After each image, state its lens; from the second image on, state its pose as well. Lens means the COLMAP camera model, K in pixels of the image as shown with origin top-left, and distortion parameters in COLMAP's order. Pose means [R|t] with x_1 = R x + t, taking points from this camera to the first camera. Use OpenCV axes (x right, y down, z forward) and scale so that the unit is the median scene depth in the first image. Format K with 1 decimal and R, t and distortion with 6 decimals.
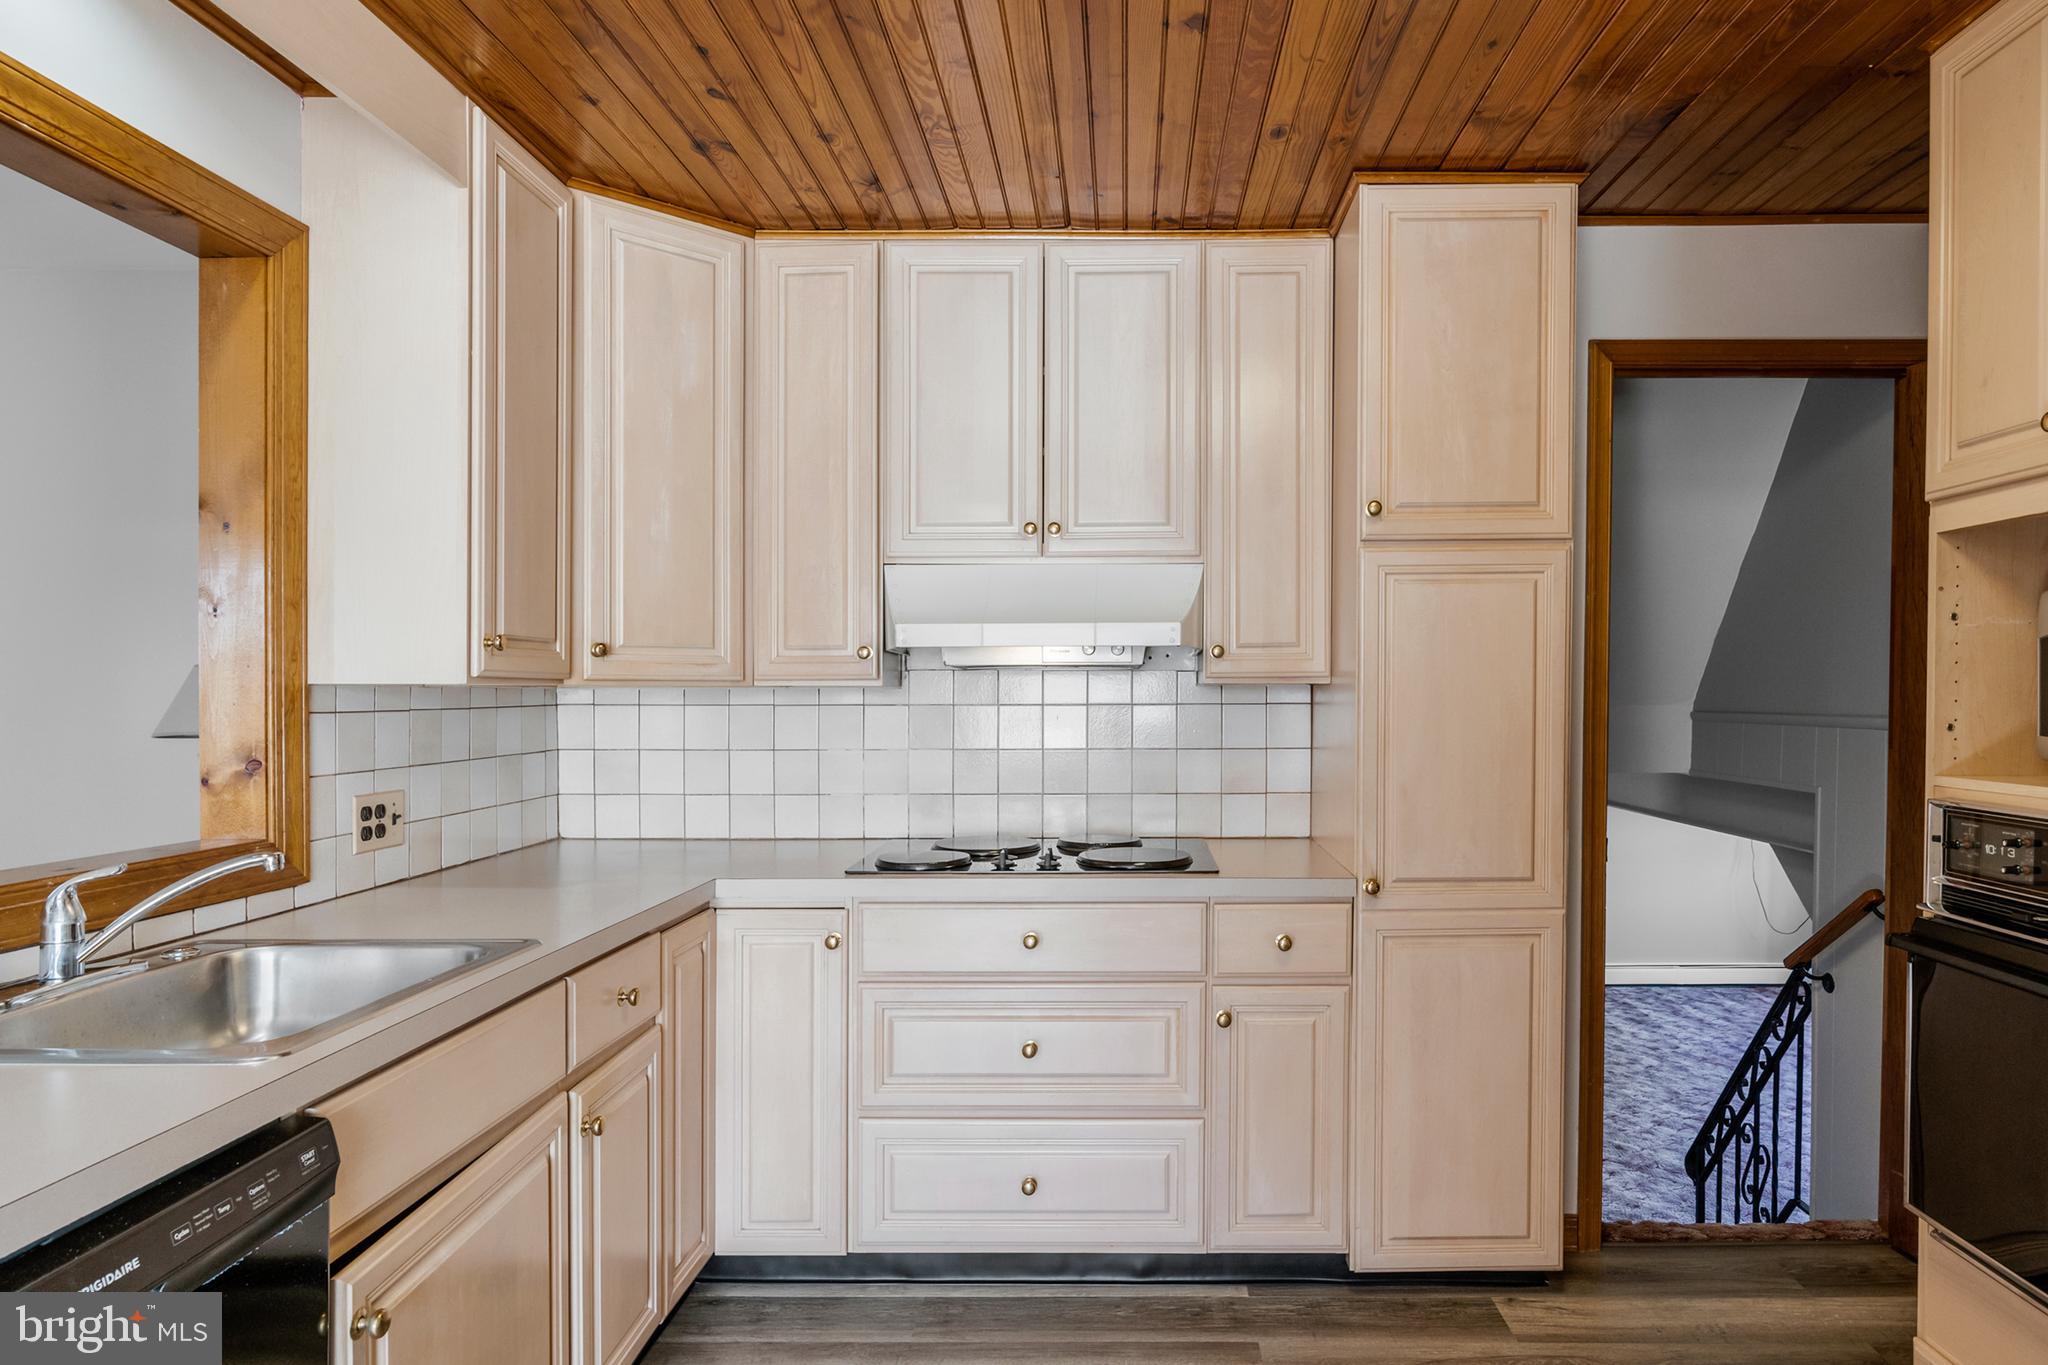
lens RADIAL K [[1201.2, 0, 1084.0], [0, 1201.2, 670.5], [0, 0, 1]] dist [-0.003177, 0.000491]
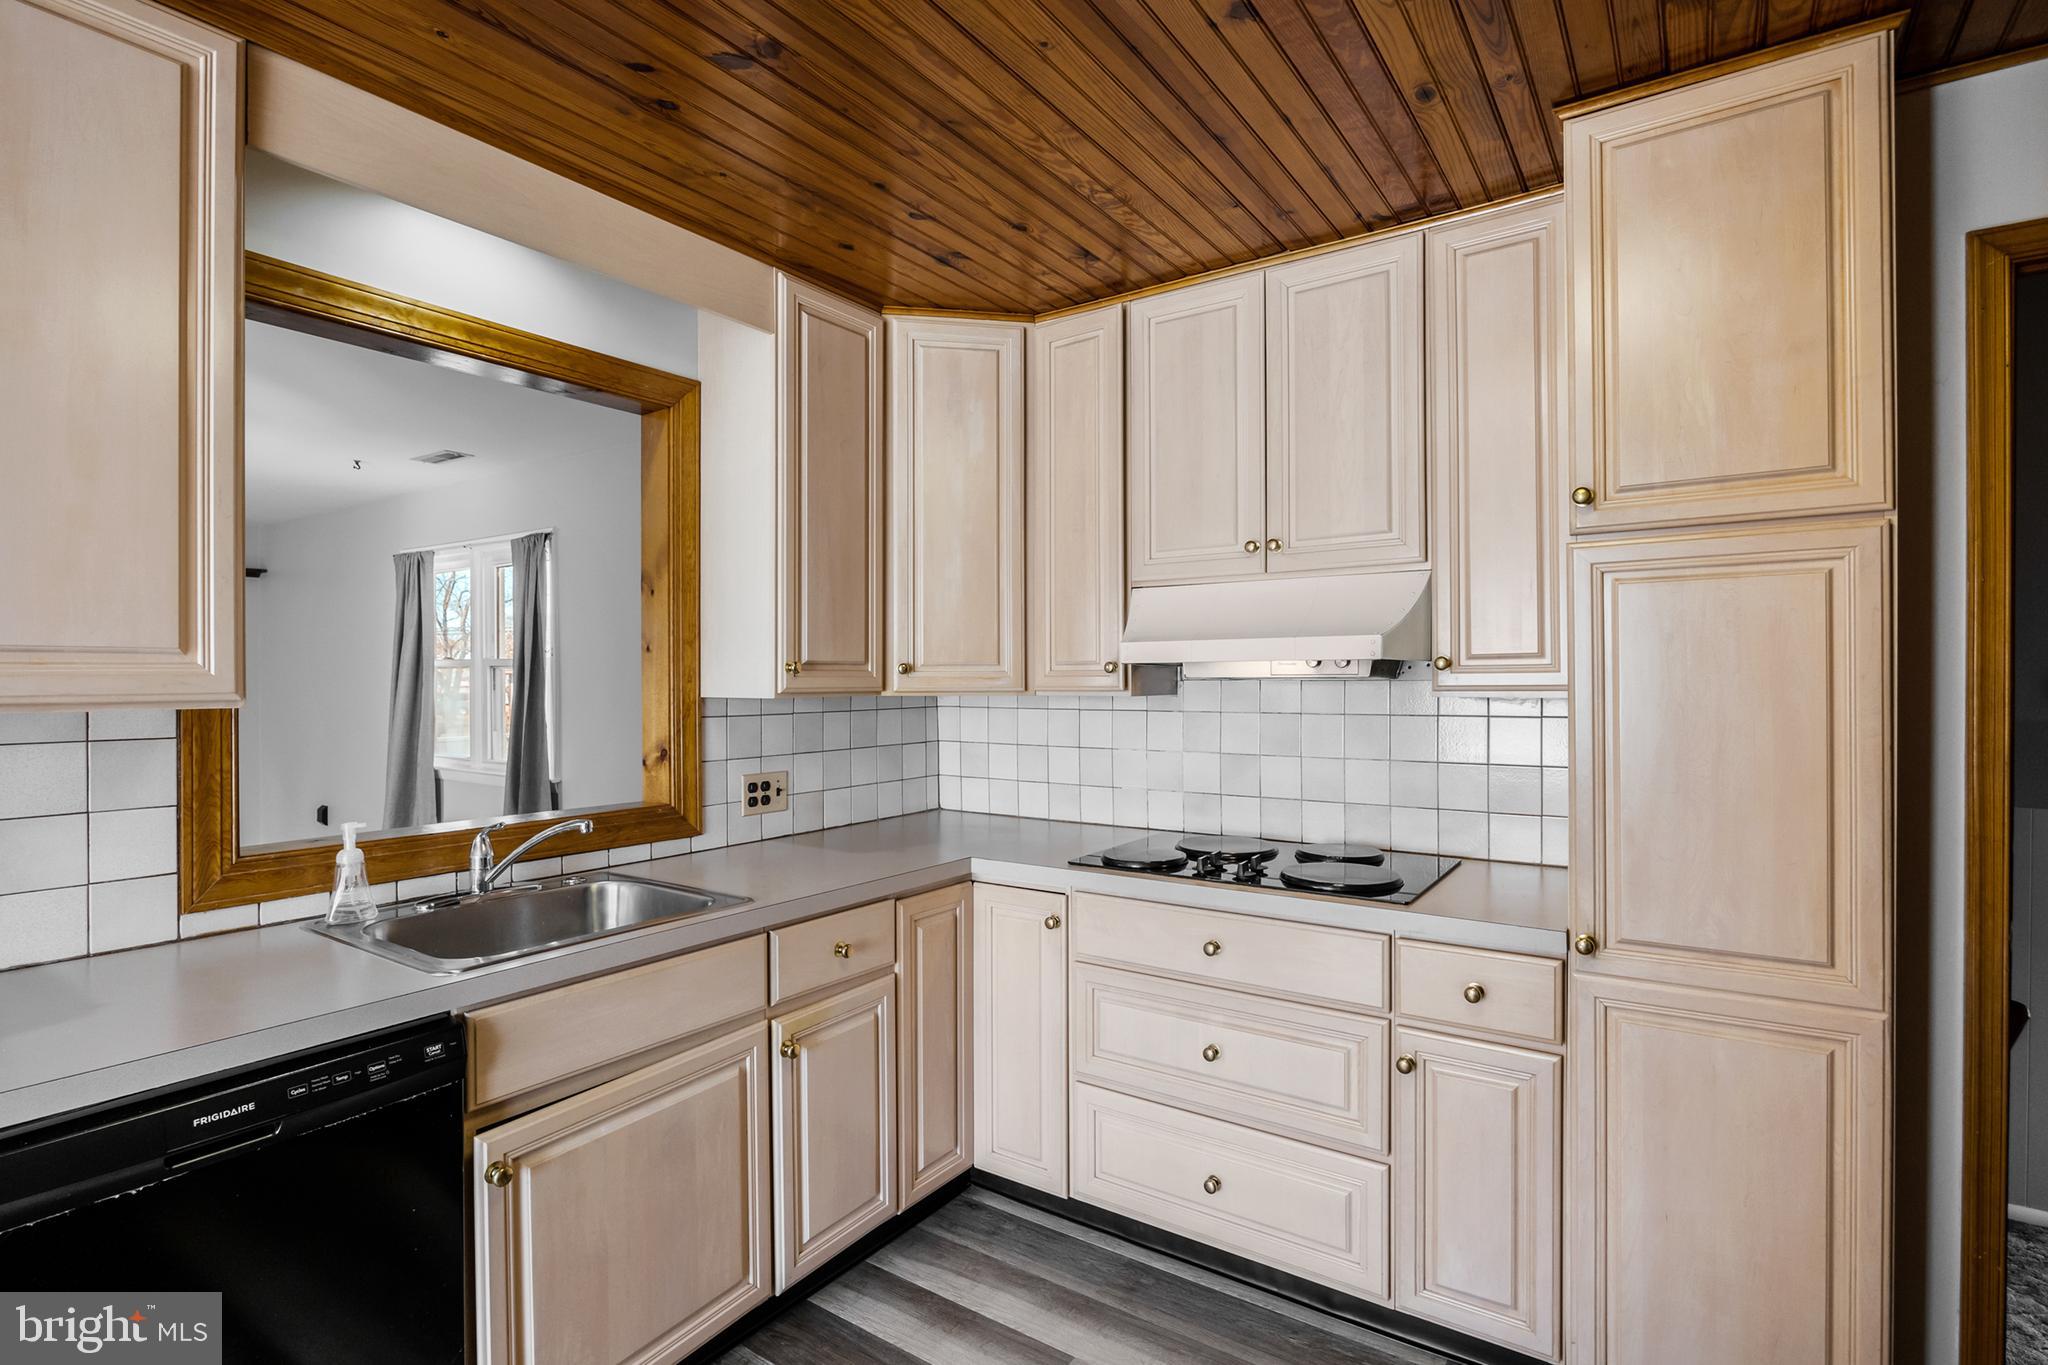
lens RADIAL K [[972.4, 0, 1021.7], [0, 972.4, 654.6], [0, 0, 1]] dist [-0.010379, 0.000126]
pose [[0.832770, -0.014988, -0.553416, 0.288500], [0.012098, 0.999887, -0.008875, -0.022512], [0.553487, 0.000696, 0.832857, 0.213467]]
